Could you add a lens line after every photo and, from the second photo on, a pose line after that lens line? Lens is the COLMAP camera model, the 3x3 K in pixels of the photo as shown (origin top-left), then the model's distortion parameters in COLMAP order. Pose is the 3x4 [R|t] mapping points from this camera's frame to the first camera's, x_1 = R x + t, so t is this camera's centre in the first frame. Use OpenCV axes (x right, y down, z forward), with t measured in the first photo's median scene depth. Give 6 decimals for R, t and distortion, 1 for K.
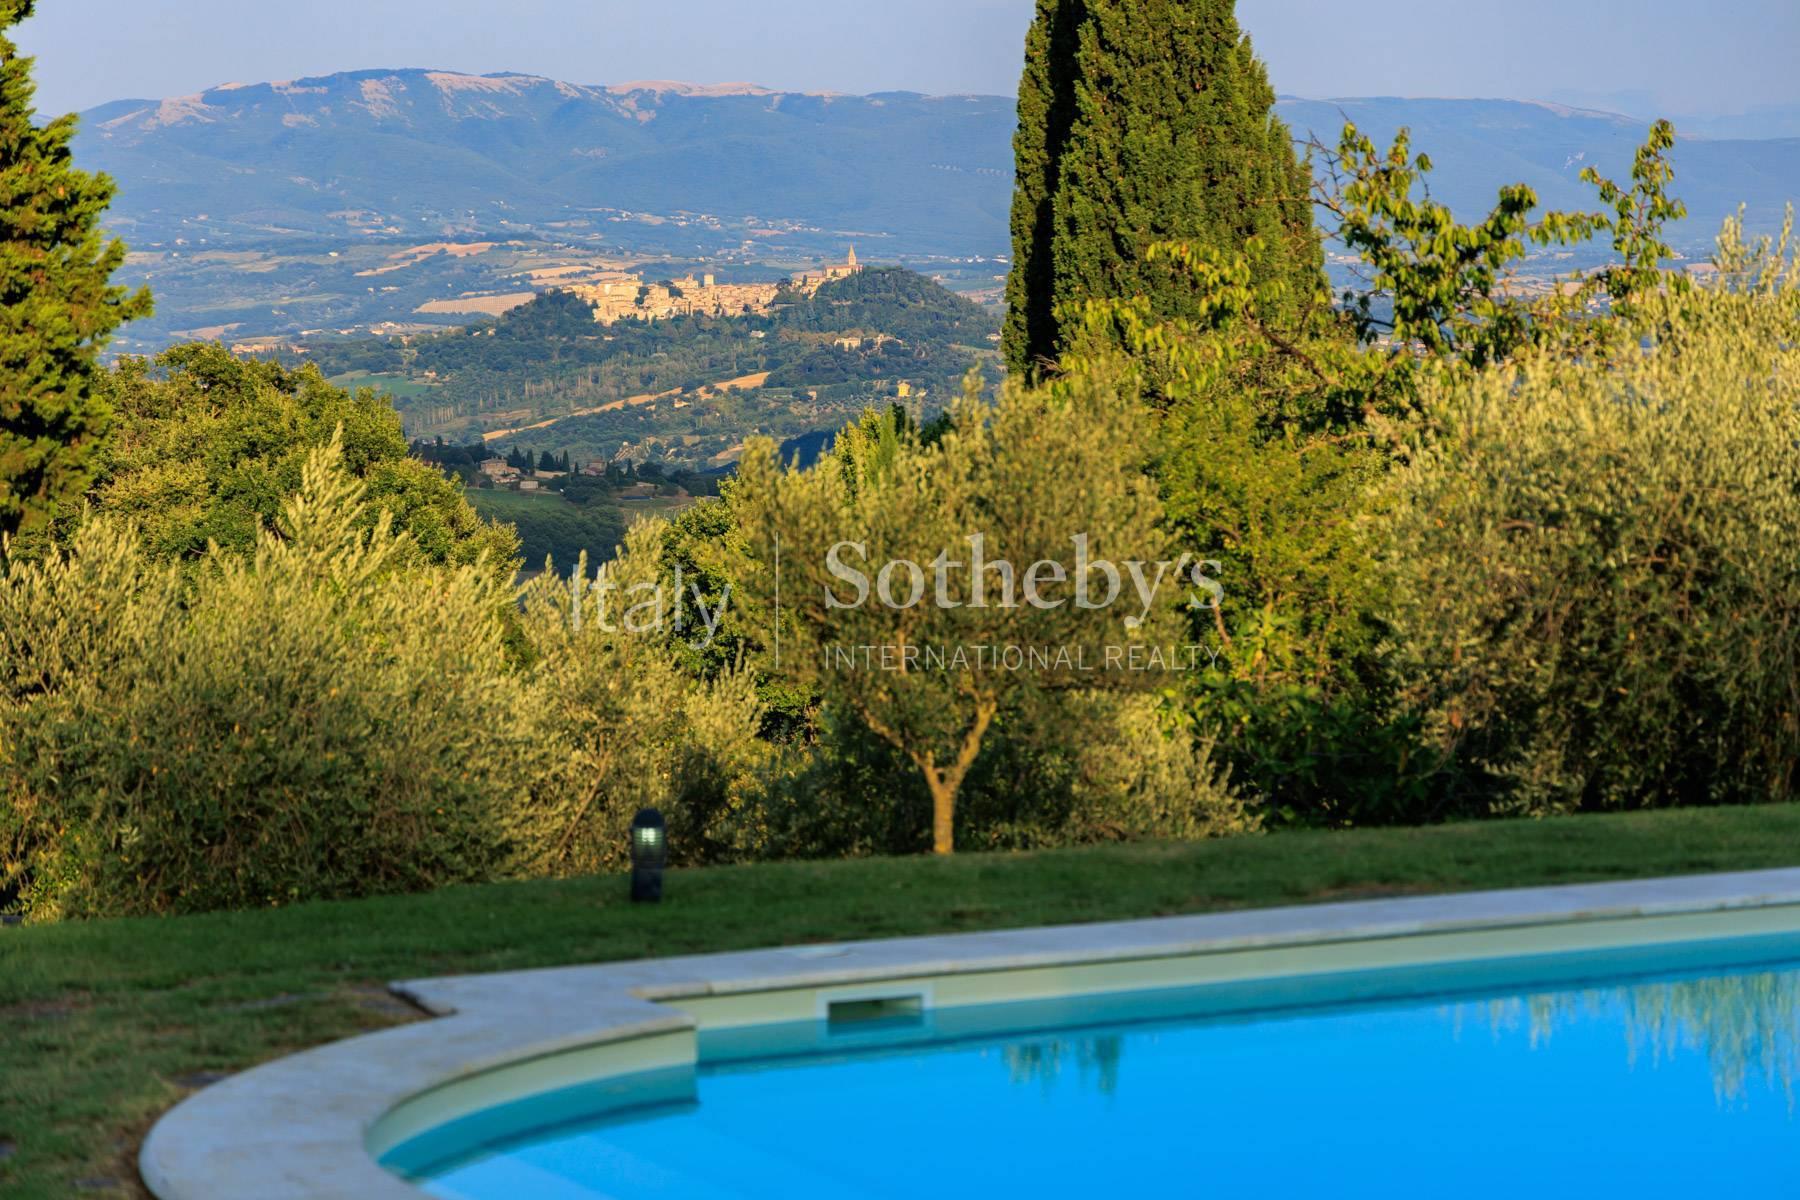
lens RADIAL K [[1258.1, 0, 900.0], [0, 1258.1, 600.0], [0, 0, 1]] dist [0.030216, -0.000775]
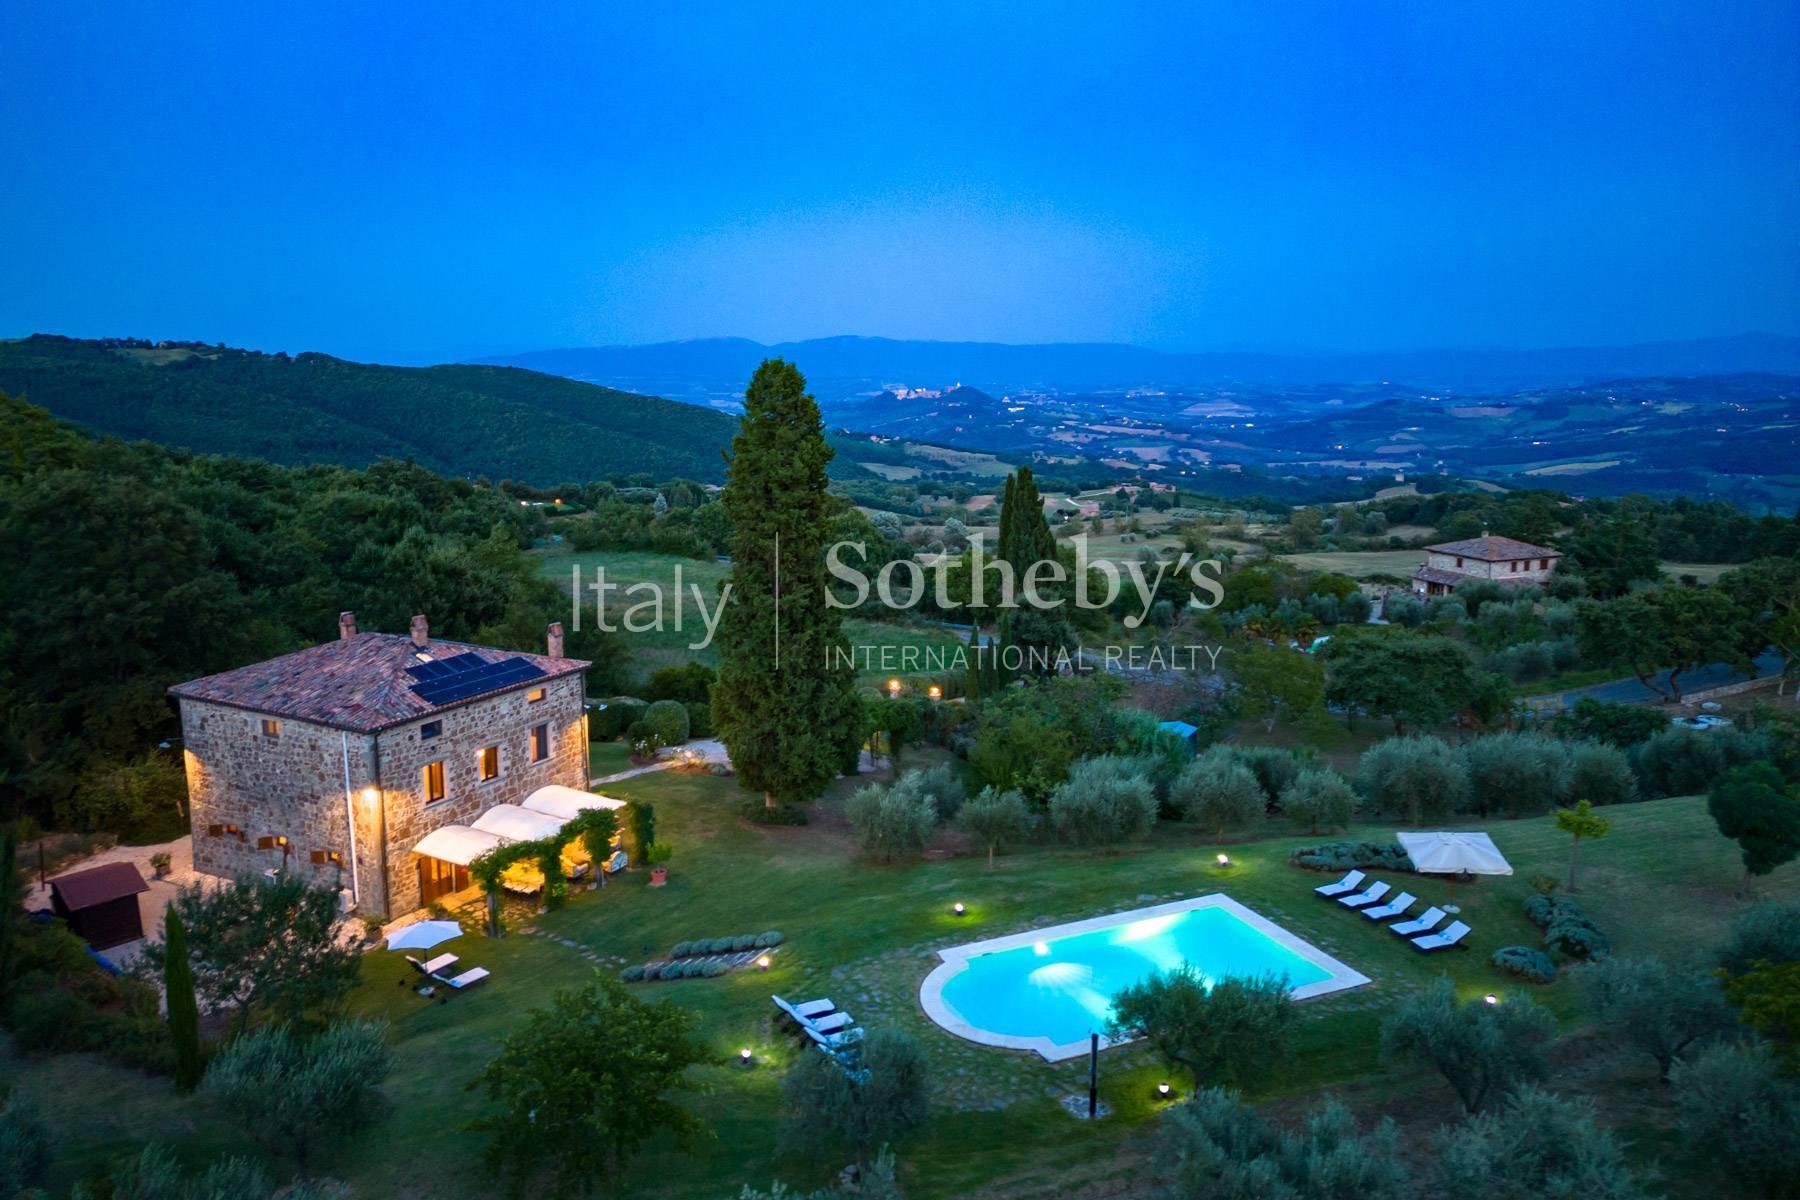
lens RADIAL K [[1258.1, 0, 900.0], [0, 1258.1, 600.0], [0, 0, 1]] dist [0.030216, -0.000775]
pose [[0.999874, 0.015852, -0.000034, -0.221324], [-0.015852, 0.999873, 0.001310, 0.442936], [0.000054, -0.001310, 0.999999, -3.189807]]
